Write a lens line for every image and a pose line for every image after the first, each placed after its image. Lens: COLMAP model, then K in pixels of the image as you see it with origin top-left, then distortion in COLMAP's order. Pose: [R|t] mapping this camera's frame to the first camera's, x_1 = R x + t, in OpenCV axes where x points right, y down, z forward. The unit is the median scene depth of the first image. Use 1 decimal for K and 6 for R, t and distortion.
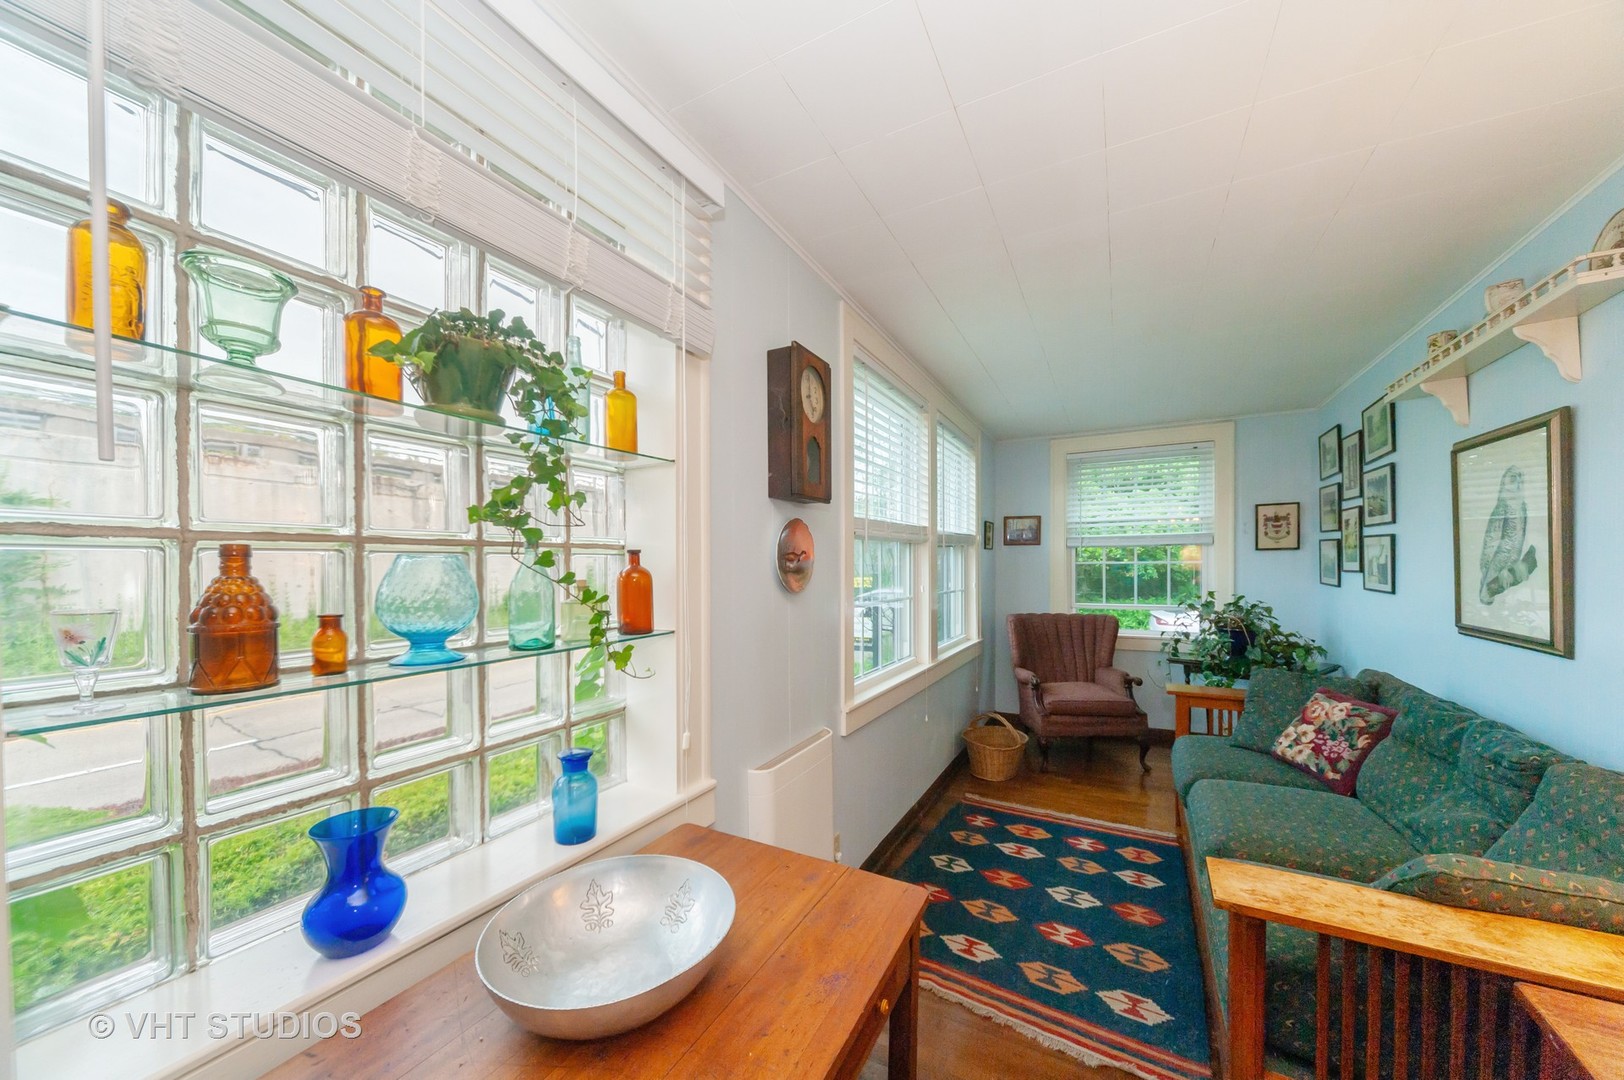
lens RADIAL K [[562.1, 0, 827.1], [0, 562.1, 571.0], [0, 0, 1]] dist [-0.005375, 0.000007]
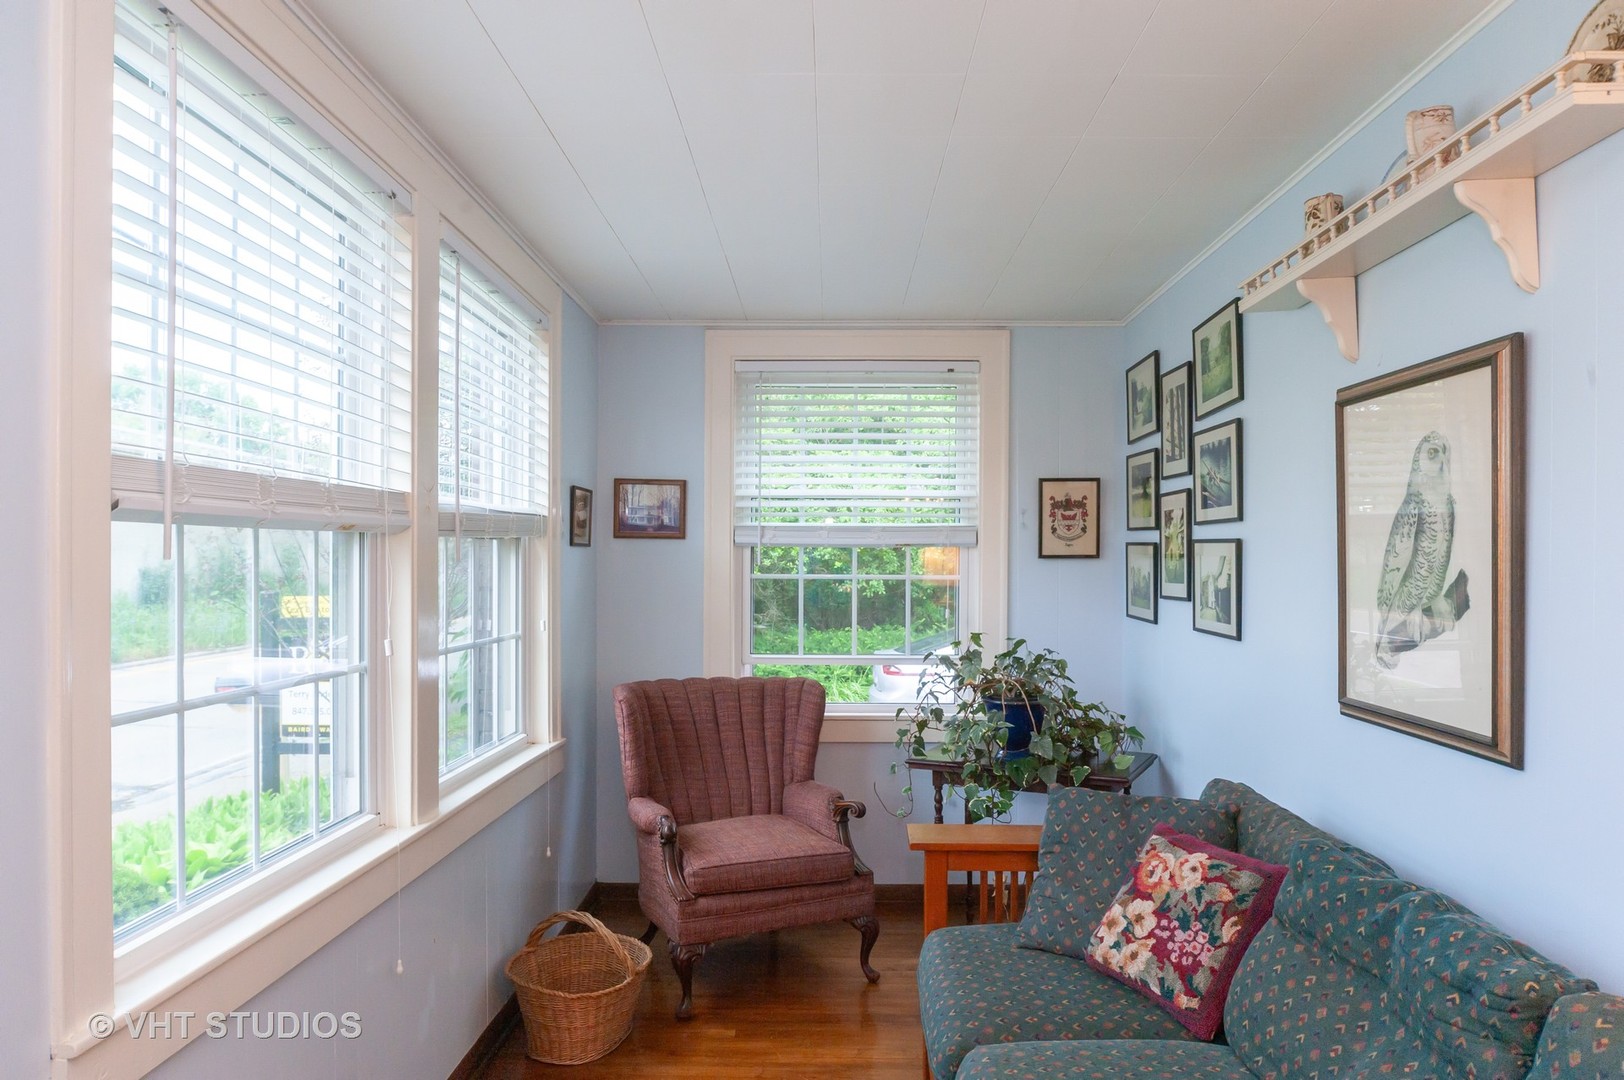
lens RADIAL K [[1018.1, 0, 814.6], [0, 1018.1, 551.8], [0, 0, 1]] dist [-0.009168, -0.002072]
pose [[0.893402, 0.016419, 0.448958, 0.112331], [-0.006303, 0.999692, -0.024018, -0.020918], [-0.449214, 0.018628, 0.893230, 0.210882]]
